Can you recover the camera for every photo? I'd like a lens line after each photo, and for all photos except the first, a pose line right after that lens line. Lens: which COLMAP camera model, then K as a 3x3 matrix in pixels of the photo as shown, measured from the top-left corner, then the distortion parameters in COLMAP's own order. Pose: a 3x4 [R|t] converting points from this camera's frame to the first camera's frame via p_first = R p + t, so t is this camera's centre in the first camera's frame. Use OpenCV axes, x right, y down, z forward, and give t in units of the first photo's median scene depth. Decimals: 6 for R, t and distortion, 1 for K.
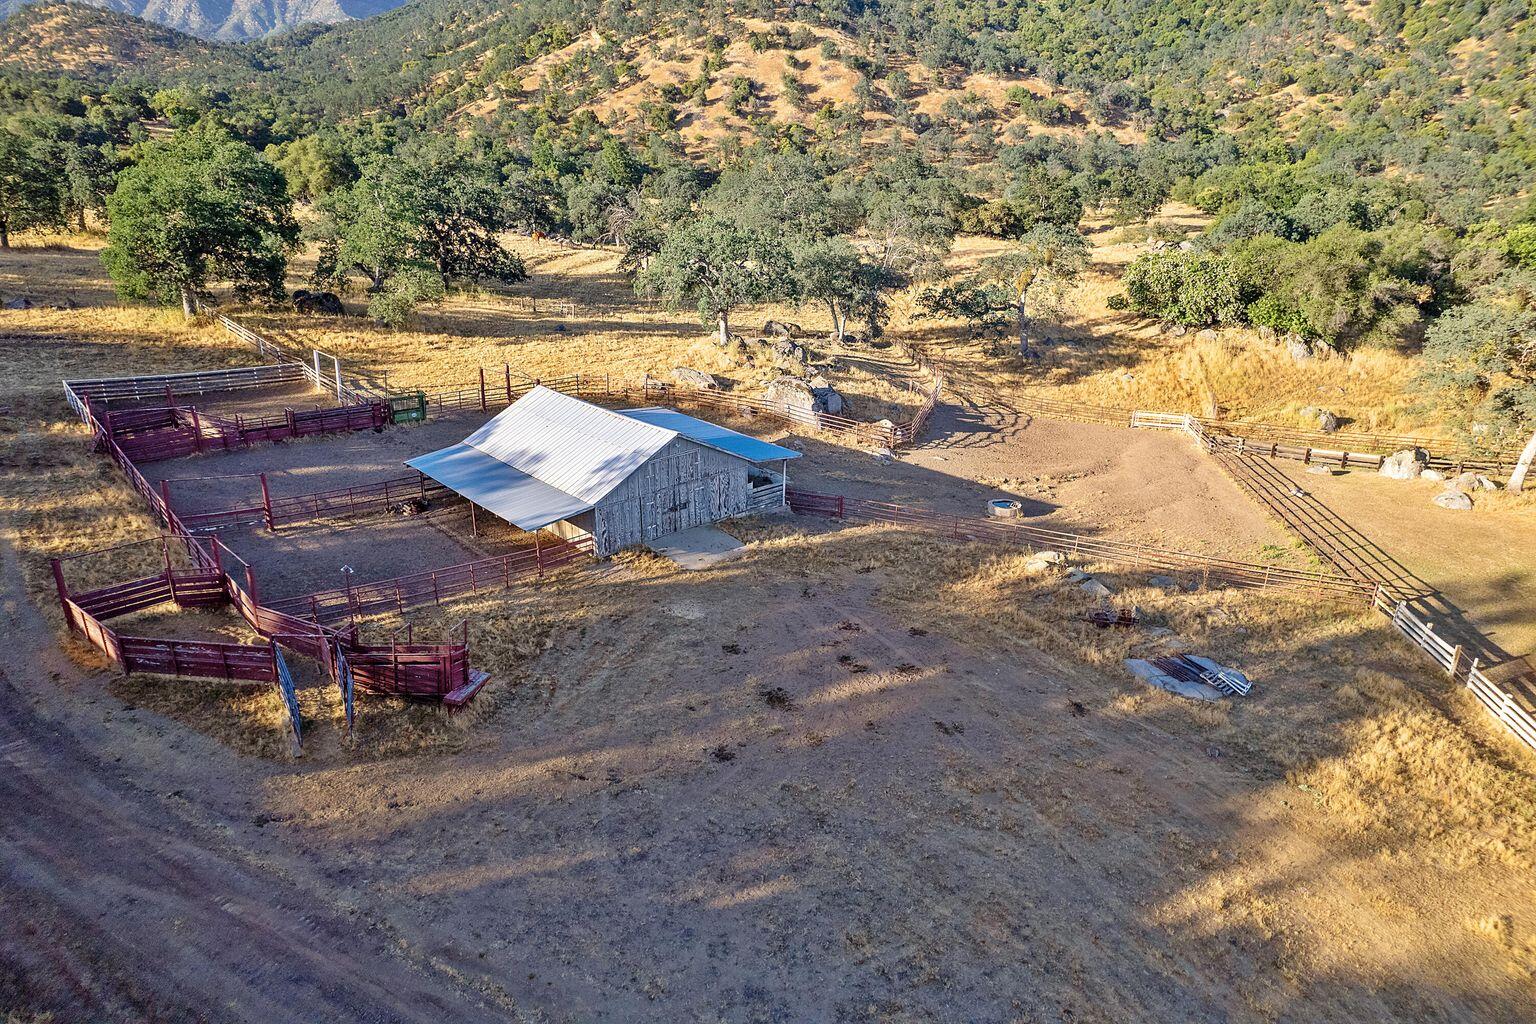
lens RADIAL K [[989.2, 0, 768.0], [0, 989.2, 512.0], [0, 0, 1]] dist [-0.094499, 0.091048]
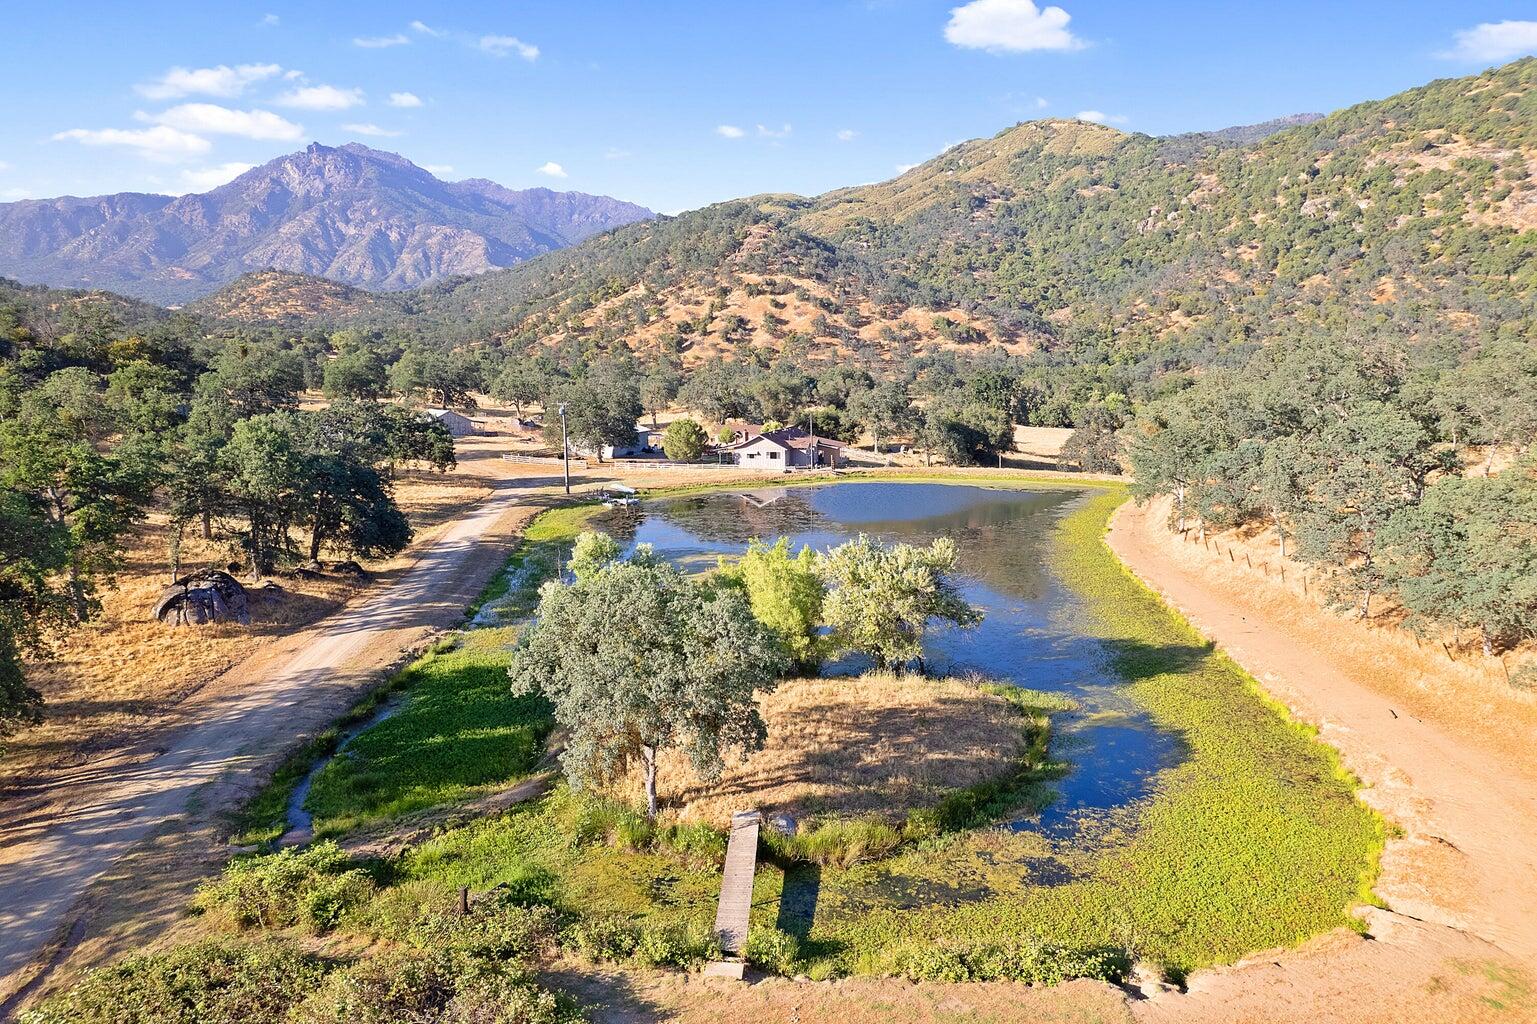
lens RADIAL K [[986.1, 0, 767.0], [0, 986.1, 513.6], [0, 0, 1]] dist [-0.082364, 0.081838]
pose [[0.993897, -0.000807, -0.110314, 0.164860], [-0.022611, 0.977254, -0.210865, 0.116095], [0.107974, 0.212073, 0.971271, -0.276455]]
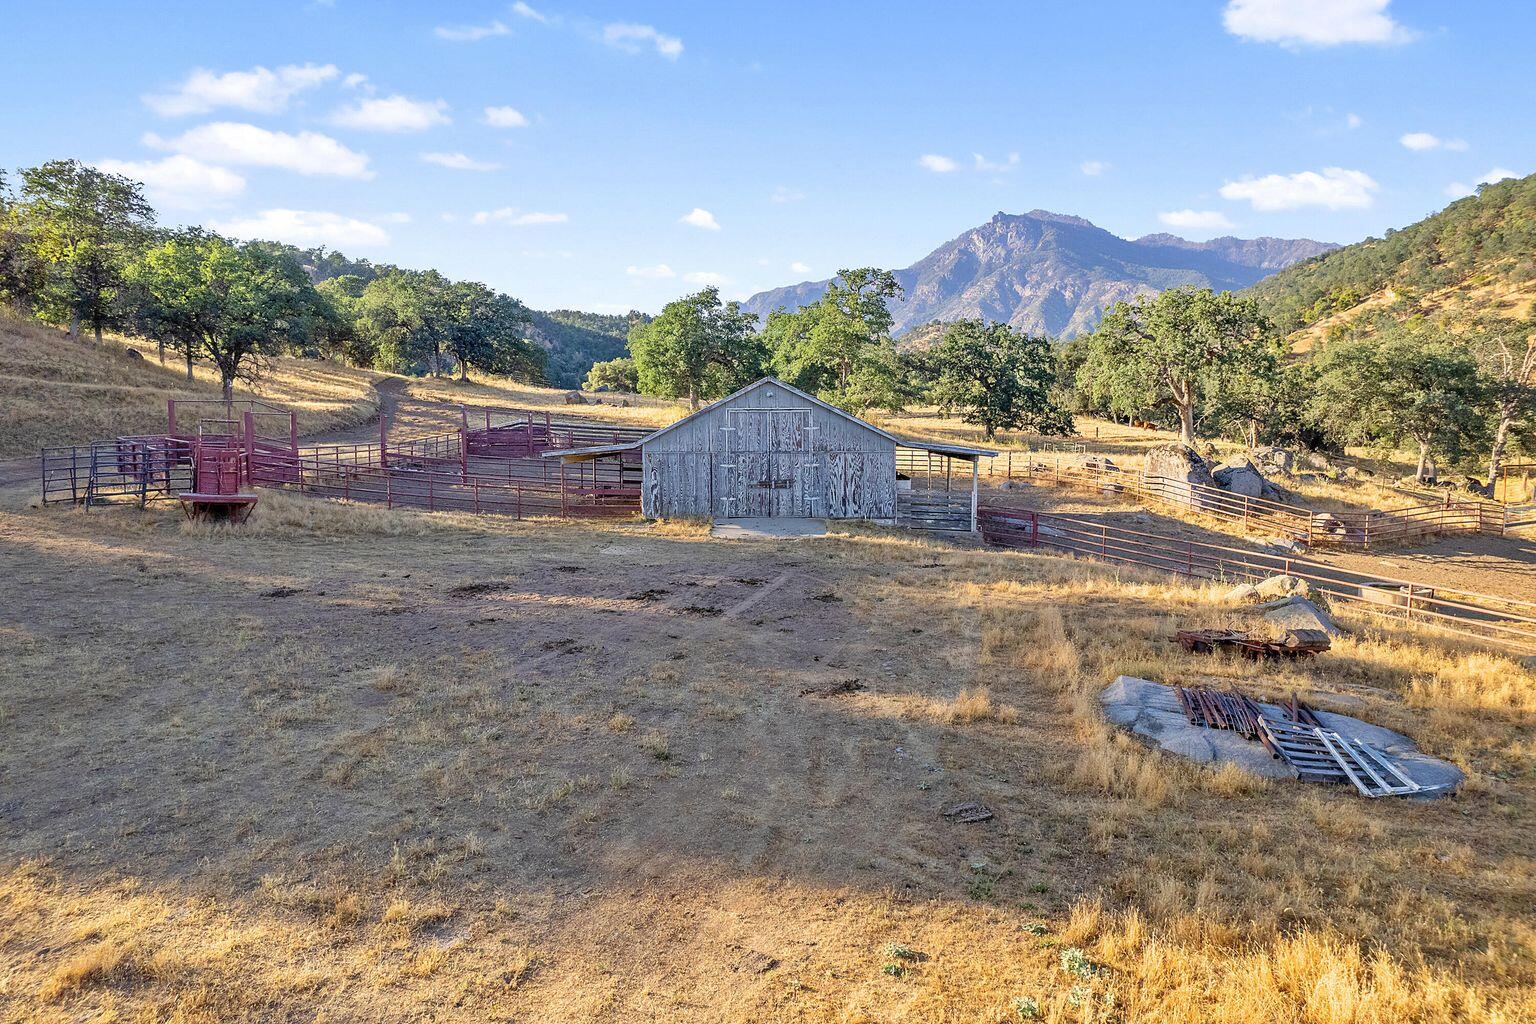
lens RADIAL K [[987.8, 0, 768.0], [0, 987.8, 512.0], [0, 0, 1]] dist [-0.080487, 0.077426]
pose [[0.724018, 0.048049, -0.688106, 0.039392], [-0.238378, 0.953537, -0.184236, 0.014459], [0.647282, 0.297420, 0.701832, 0.045577]]
